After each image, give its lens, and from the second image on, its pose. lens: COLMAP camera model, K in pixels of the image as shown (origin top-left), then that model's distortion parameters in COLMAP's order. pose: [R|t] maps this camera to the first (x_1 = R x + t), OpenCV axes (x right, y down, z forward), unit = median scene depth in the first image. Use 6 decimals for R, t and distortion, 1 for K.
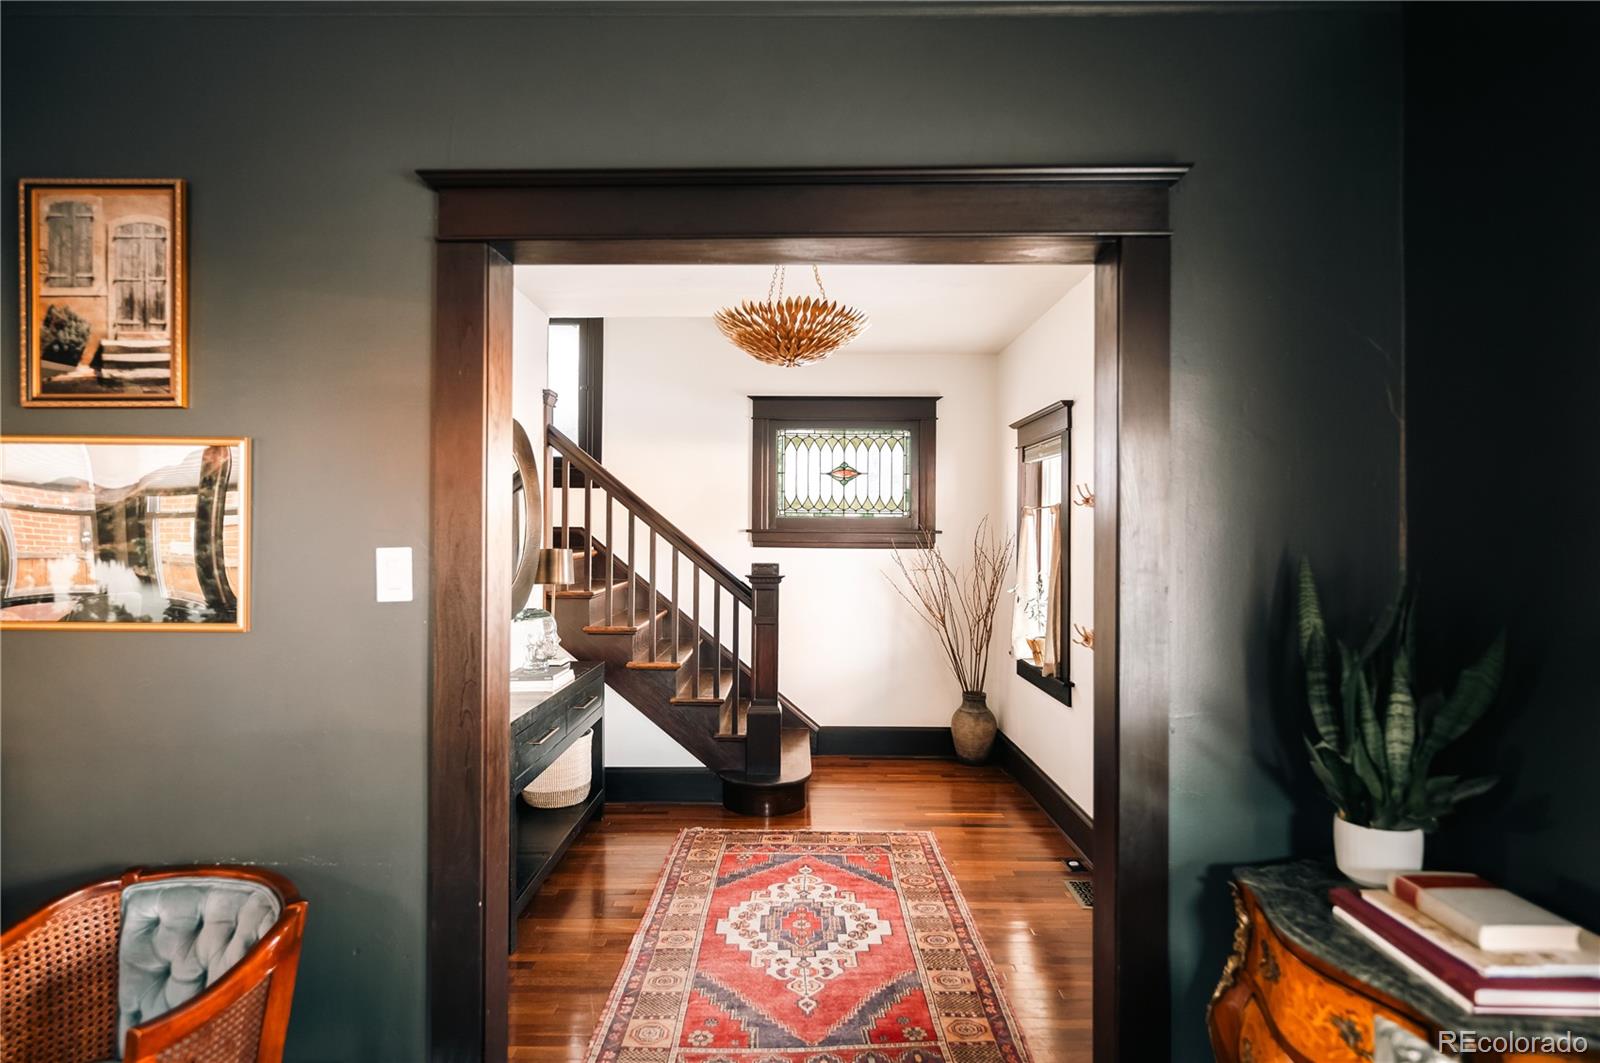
lens RADIAL K [[900.4, 0, 800.0], [0, 900.4, 531.5], [0, 0, 1]] dist [-0.000444, -0.000009]
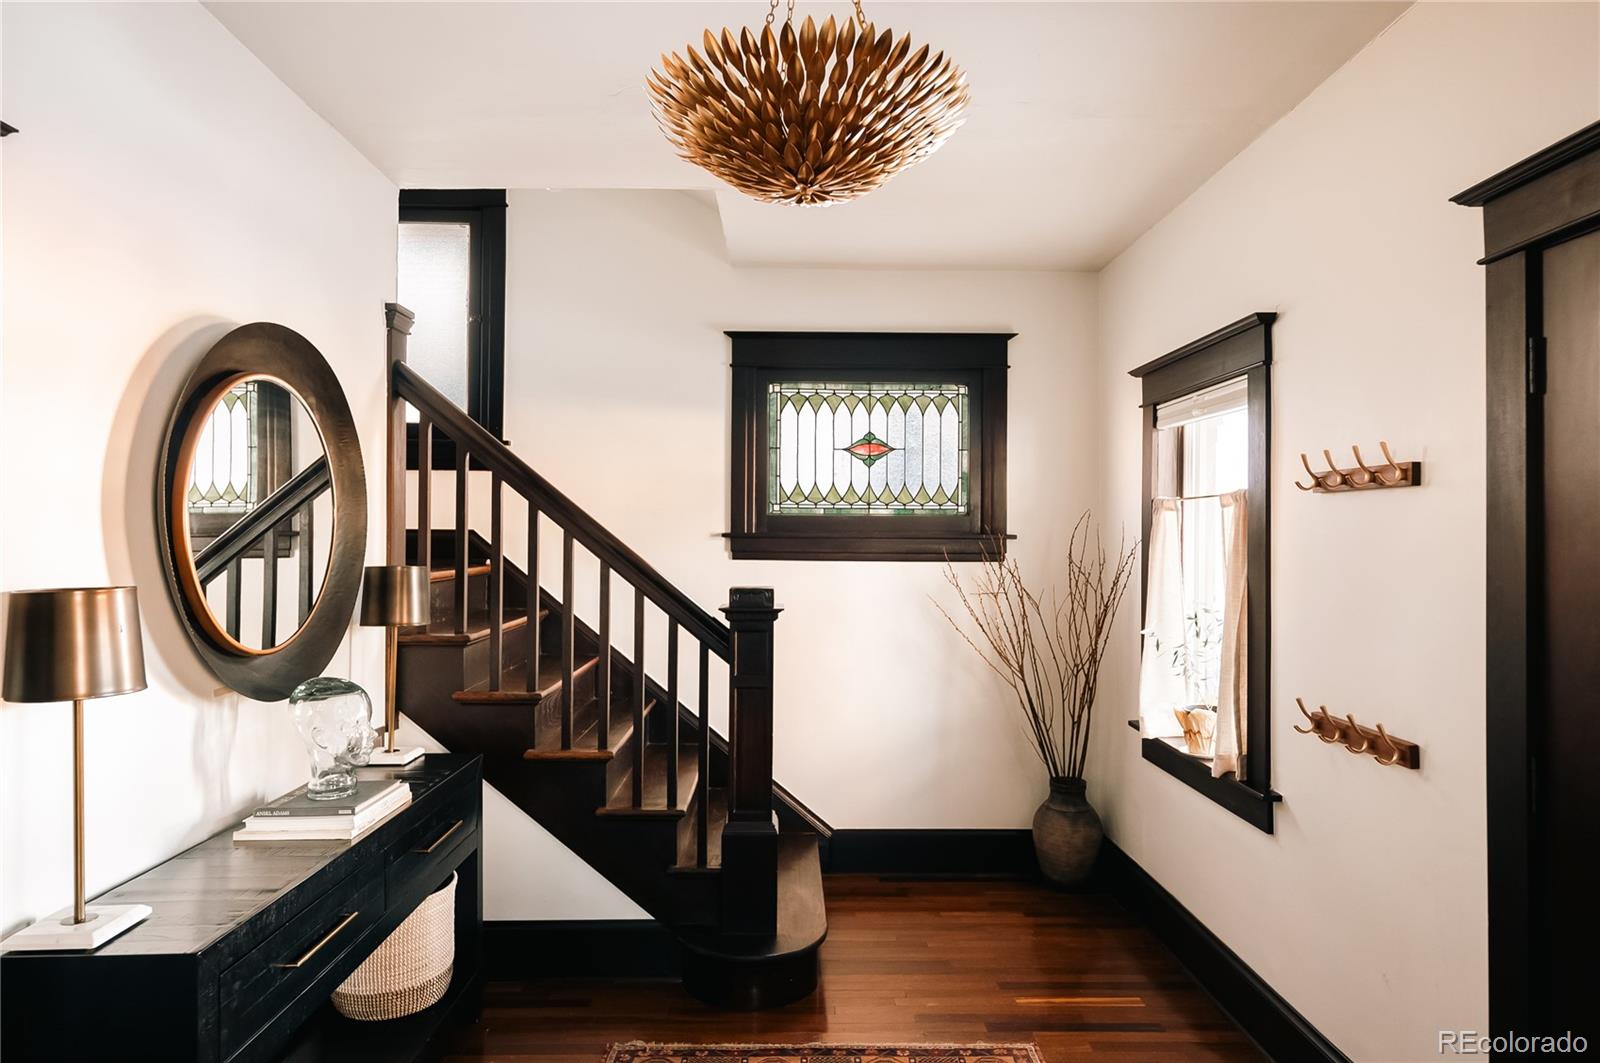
lens RADIAL K [[991.4, 0, 800.0], [0, 991.4, 531.5], [0, 0, 1]] dist [0.001457, 0.000451]
pose [[0.999903, -0.000881, 0.013915, -0.014802], [0.000955, 0.999986, -0.005271, 0.000457], [-0.013911, 0.005284, 0.999889, 0.320581]]
